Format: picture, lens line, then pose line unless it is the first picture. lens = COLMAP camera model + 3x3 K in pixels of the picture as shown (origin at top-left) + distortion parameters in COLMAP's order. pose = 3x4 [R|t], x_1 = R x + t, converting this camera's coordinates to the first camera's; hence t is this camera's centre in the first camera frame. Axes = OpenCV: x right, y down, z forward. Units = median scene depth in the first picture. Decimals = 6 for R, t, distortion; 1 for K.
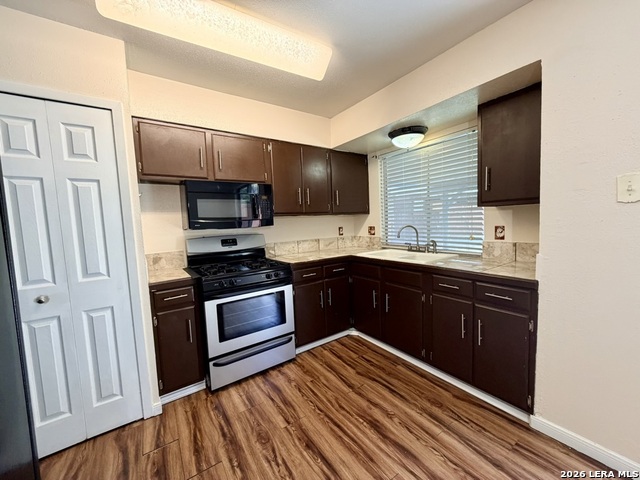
lens RADIAL K [[255.9, 0, 321.7], [0, 255.9, 240.0], [0, 0, 1]] dist [-0.000775, -0.000308]
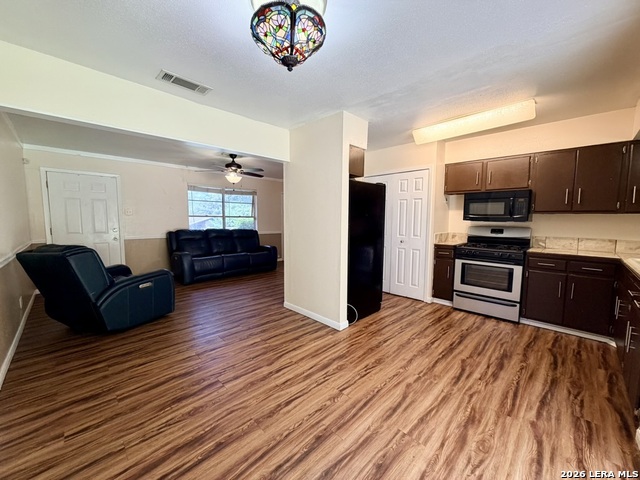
lens RADIAL K [[255.9, 0, 321.7], [0, 255.9, 240.0], [0, 0, 1]] dist [-0.000775, -0.000308]
pose [[0.181184, 0.125780, -0.975373, 1.040189], [-0.090954, 0.989680, 0.110730, -0.013279], [0.979234, 0.068651, 0.190755, -0.292780]]
